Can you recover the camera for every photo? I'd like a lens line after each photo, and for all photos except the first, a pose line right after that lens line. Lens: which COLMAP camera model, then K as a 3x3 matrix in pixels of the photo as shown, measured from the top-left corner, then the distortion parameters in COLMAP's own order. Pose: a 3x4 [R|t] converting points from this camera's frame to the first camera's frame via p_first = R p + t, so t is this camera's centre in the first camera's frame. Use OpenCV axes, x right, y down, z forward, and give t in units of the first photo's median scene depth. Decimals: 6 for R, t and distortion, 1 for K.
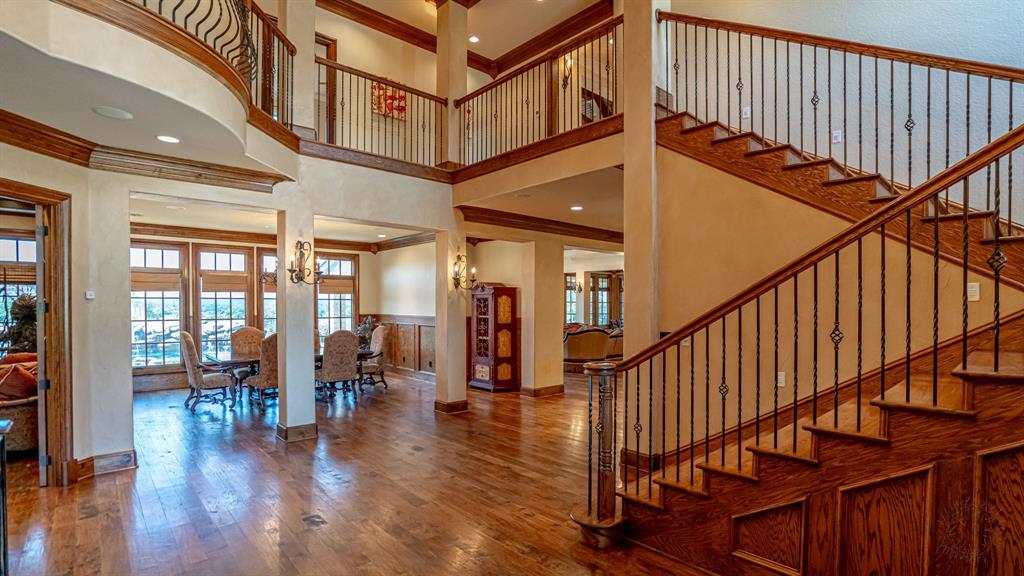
lens RADIAL K [[486.8, 0, 507.1], [0, 486.8, 306.9], [0, 0, 1]] dist [-0.001192, -0.000031]
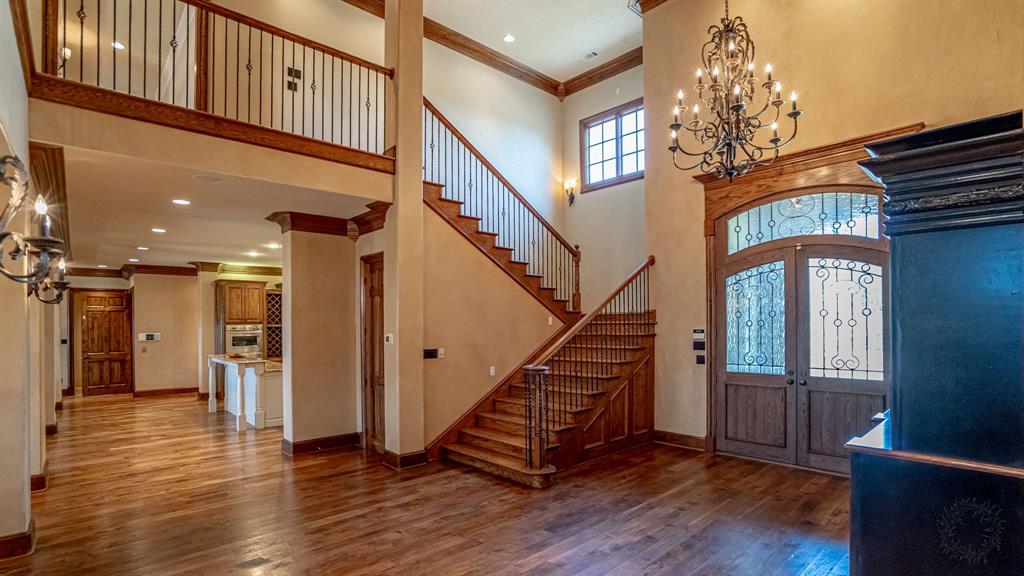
lens RADIAL K [[486.8, 0, 507.1], [0, 486.8, 306.9], [0, 0, 1]] dist [-0.001192, -0.000031]
pose [[-0.009791, 0.033923, 0.999377, -0.845814], [0.011344, 0.999364, -0.033811, -0.009156], [-0.999888, 0.011006, -0.010170, 0.709783]]
